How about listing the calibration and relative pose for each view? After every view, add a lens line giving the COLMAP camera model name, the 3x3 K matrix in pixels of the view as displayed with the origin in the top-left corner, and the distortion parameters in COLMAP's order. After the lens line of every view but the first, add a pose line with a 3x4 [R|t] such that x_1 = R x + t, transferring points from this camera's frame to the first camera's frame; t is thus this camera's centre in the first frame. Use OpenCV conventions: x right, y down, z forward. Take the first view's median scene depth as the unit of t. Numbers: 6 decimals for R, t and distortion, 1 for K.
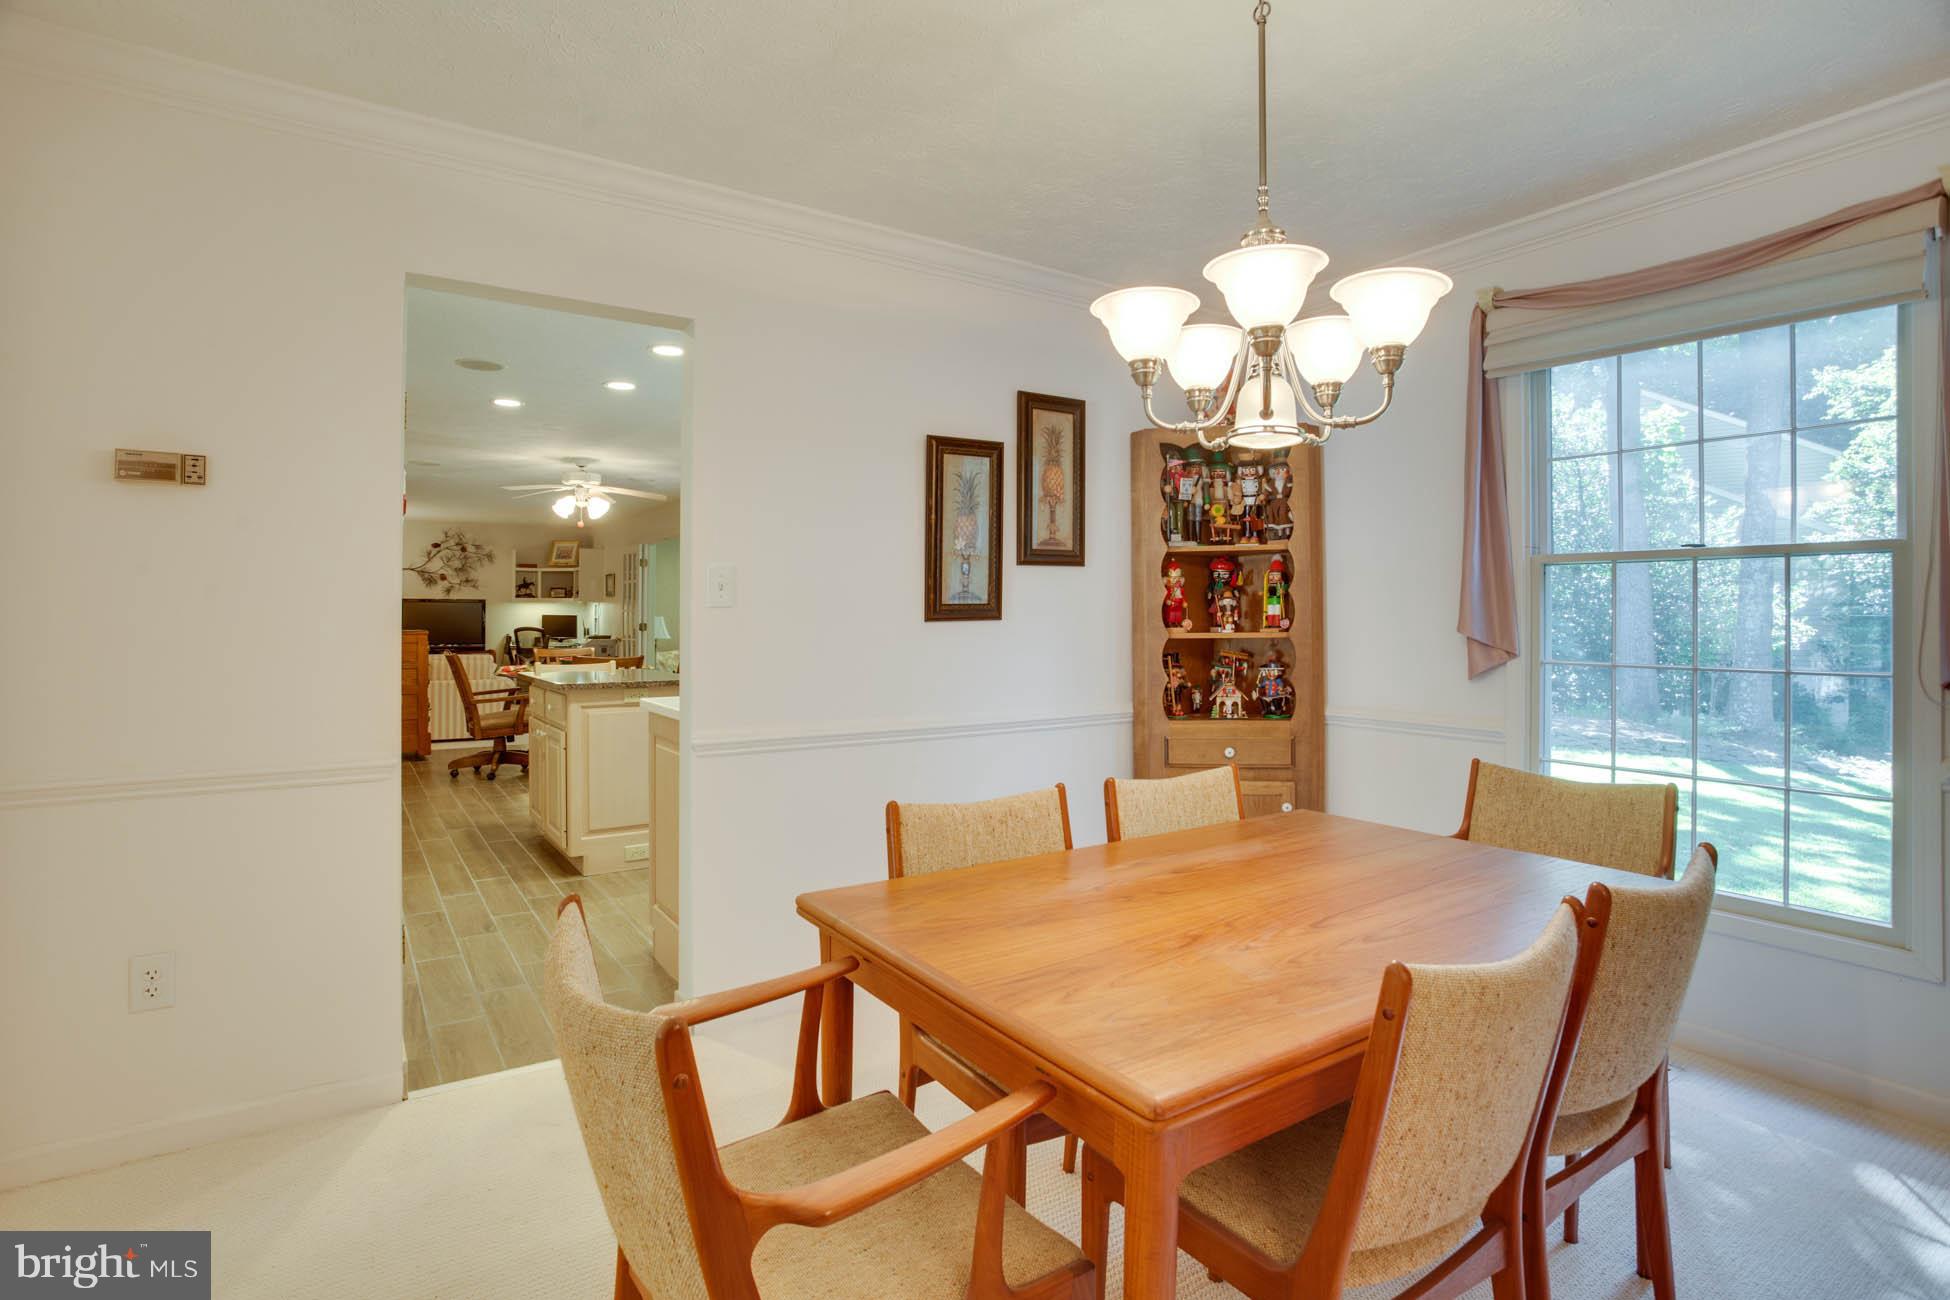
lens RADIAL K [[978.6, 0, 984.9], [0, 978.6, 607.0], [0, 0, 1]] dist [-0.021309, 0.000623]
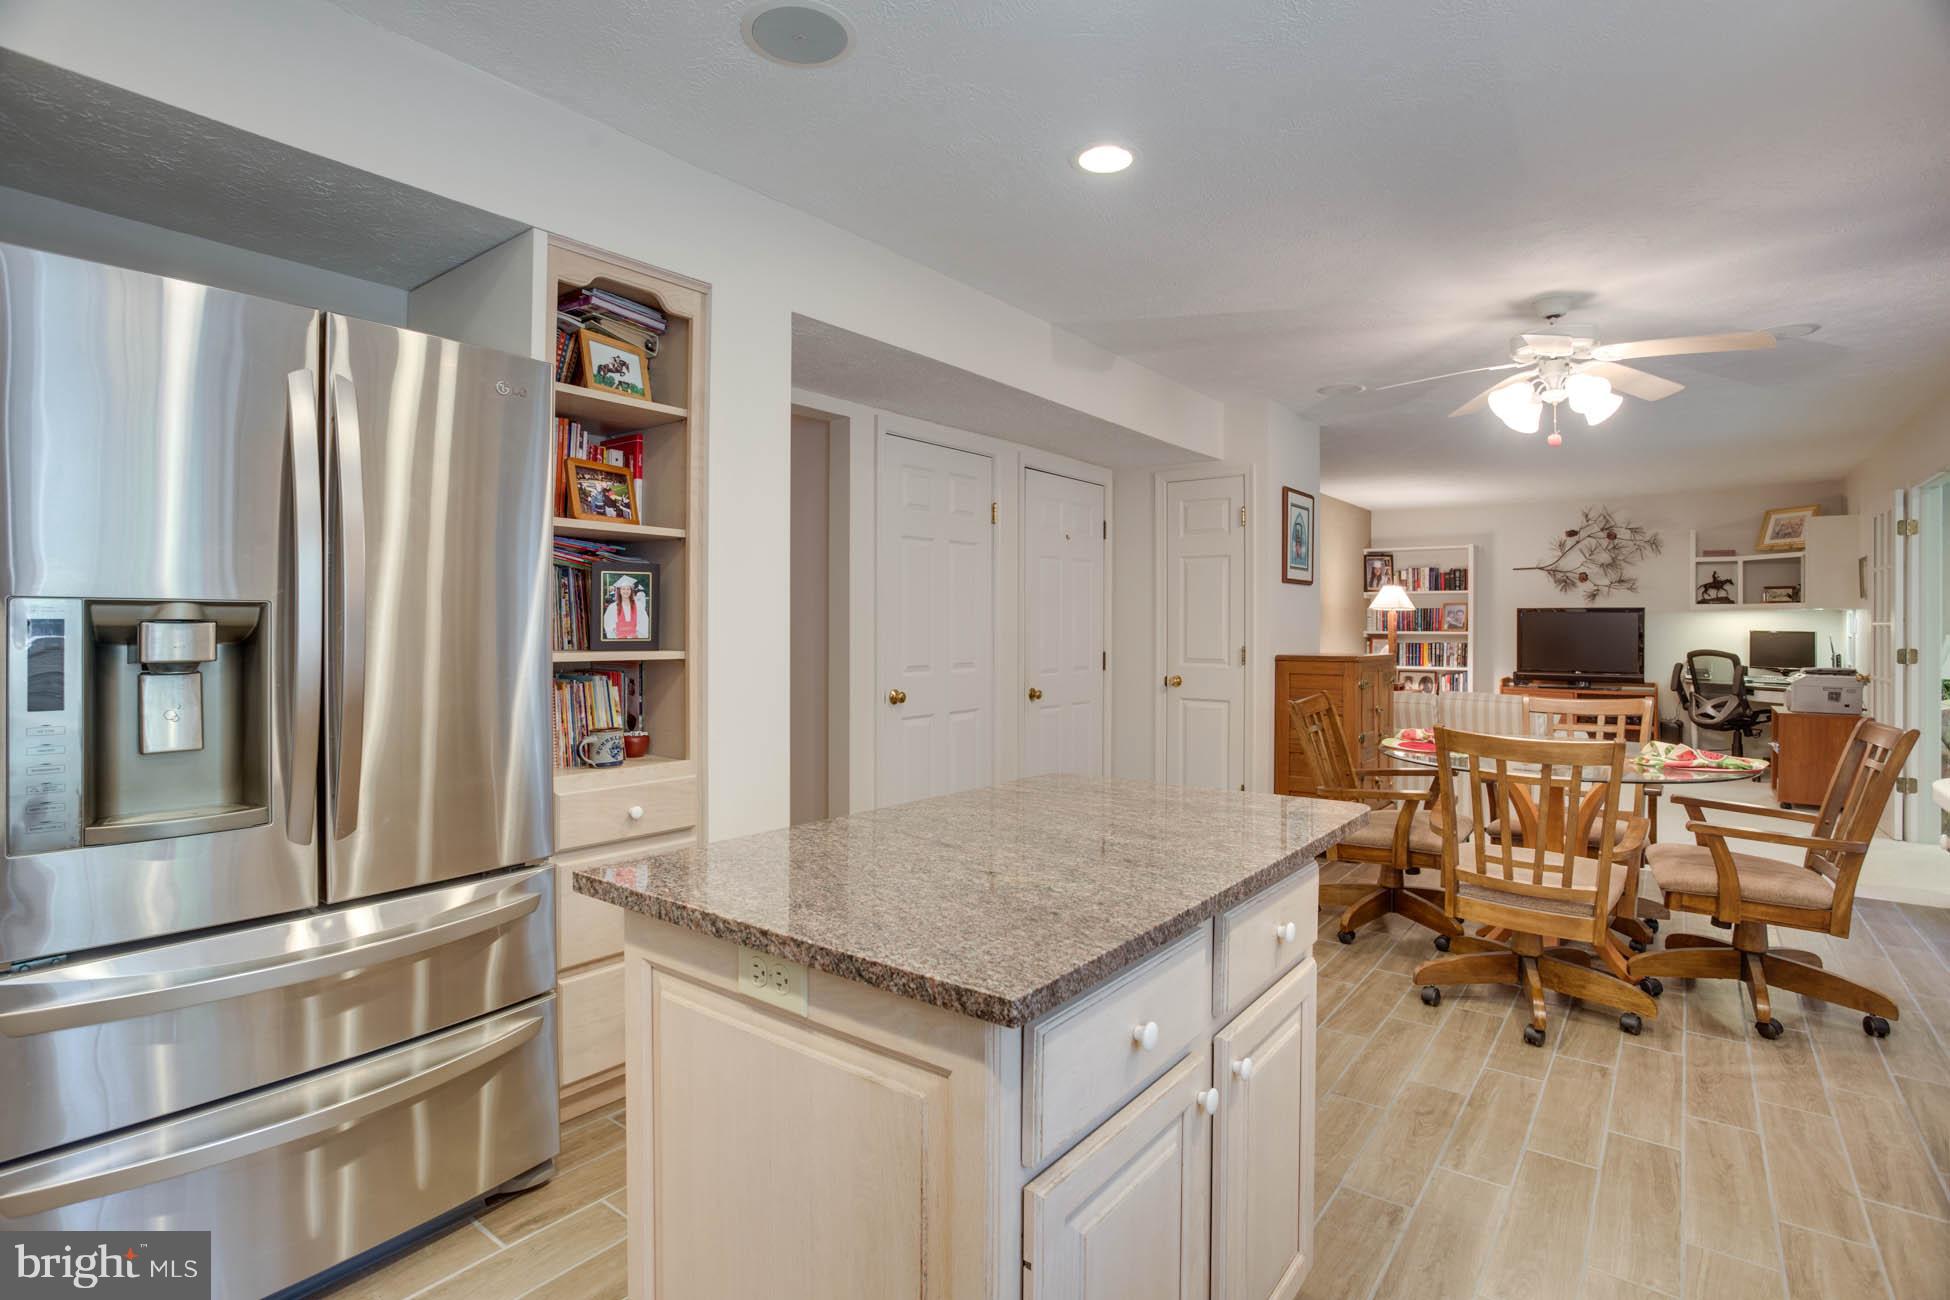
lens RADIAL K [[945.3, 0, 968.2], [0, 945.3, 617.8], [0, 0, 1]] dist [-0.013427, 0.000135]
pose [[0.313597, -0.006707, -0.949533, -0.044745], [0.003942, 0.999976, -0.005761, 0.001254], [0.949548, -0.001936, 0.313616, 0.353981]]
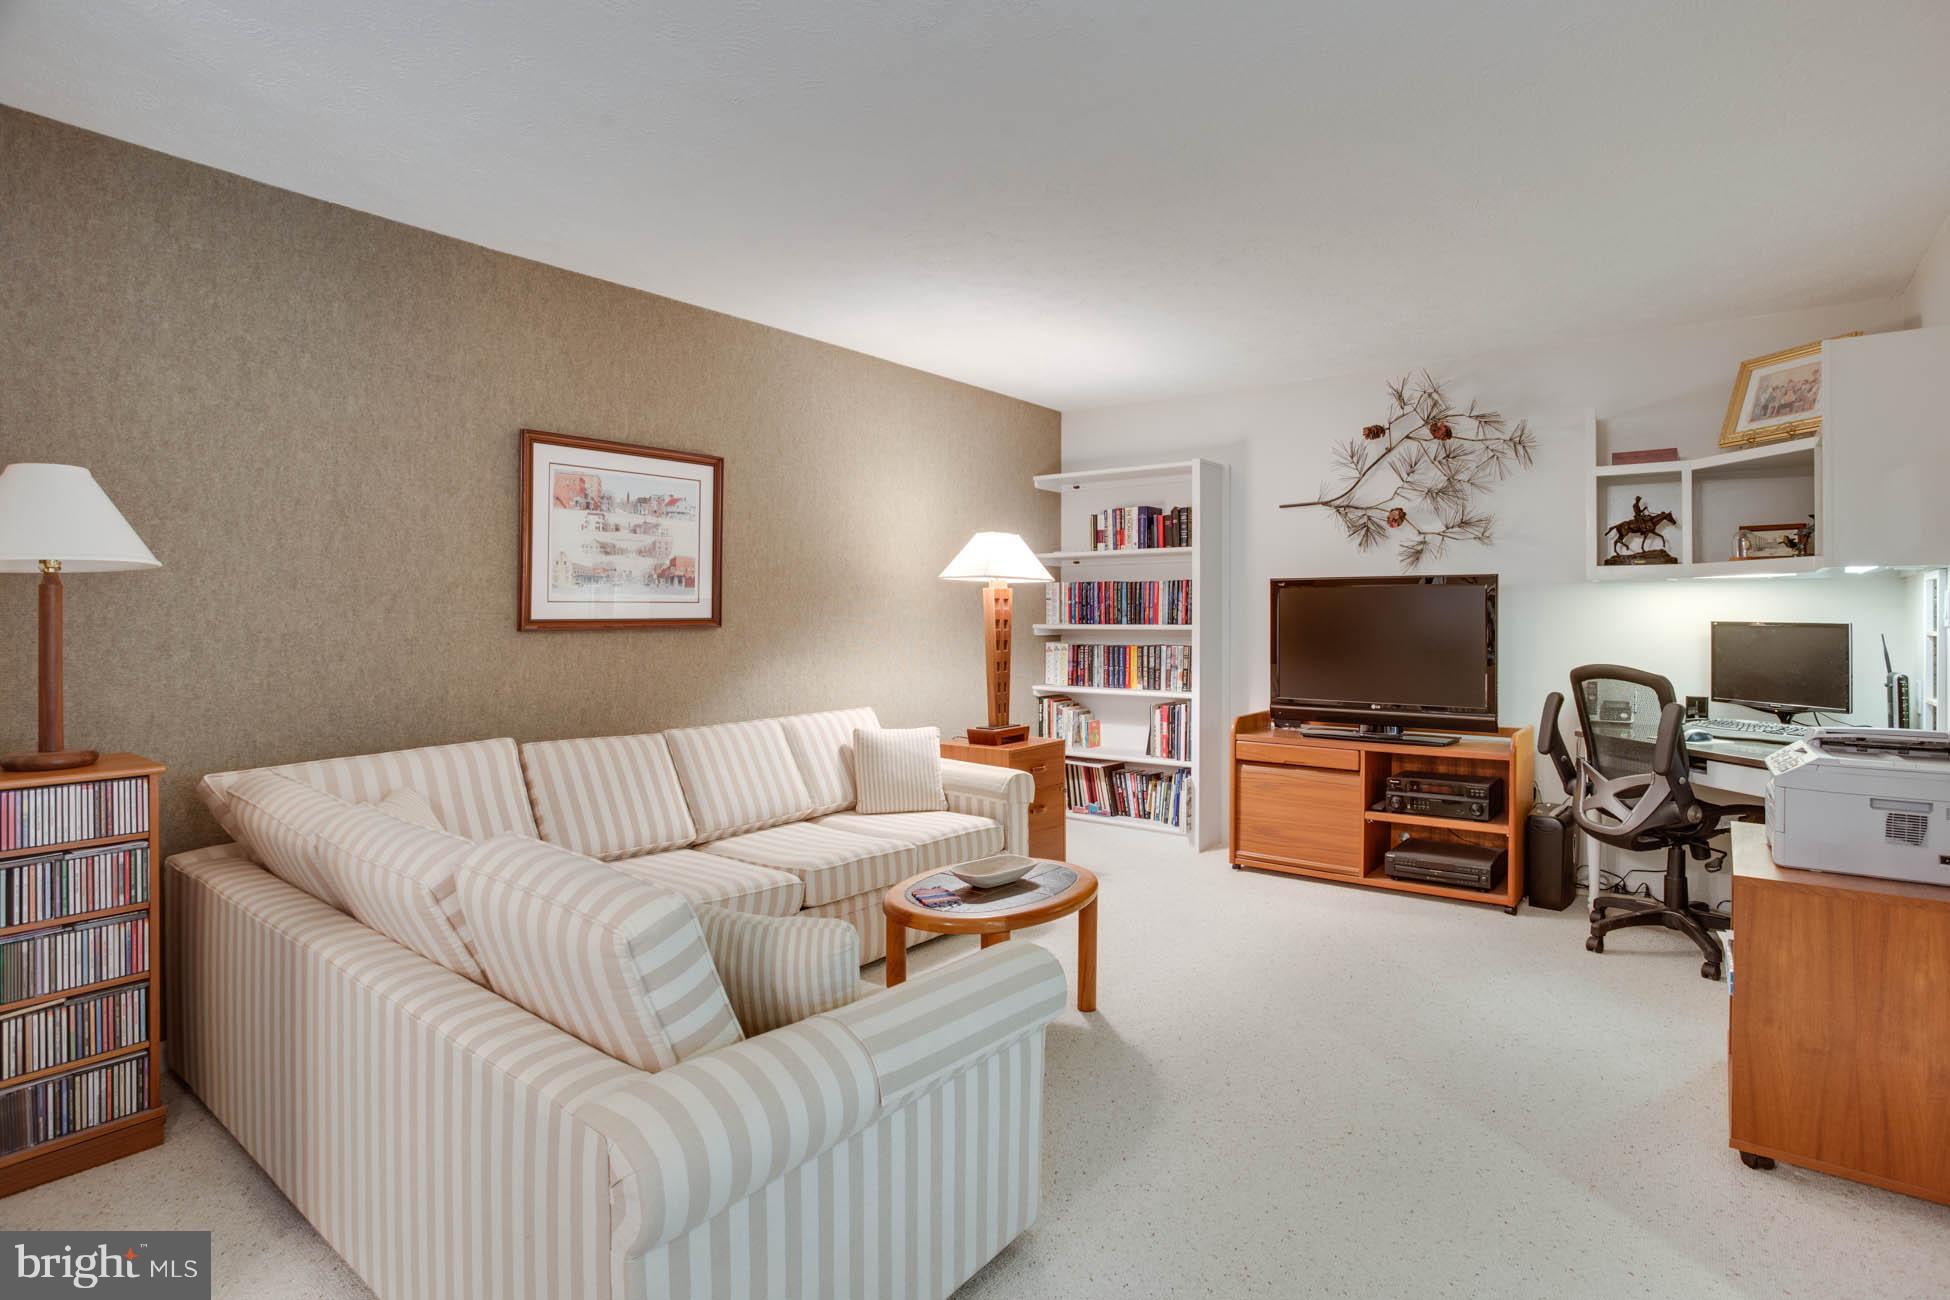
lens RADIAL K [[978.6, 0, 984.9], [0, 978.6, 607.0], [0, 0, 1]] dist [-0.021309, 0.000623]
pose [[0.316447, -0.012144, -0.948533, -0.260381], [0.003851, 0.999926, -0.011517, 0.006225], [0.948602, -0.000008, 0.316470, 0.735776]]
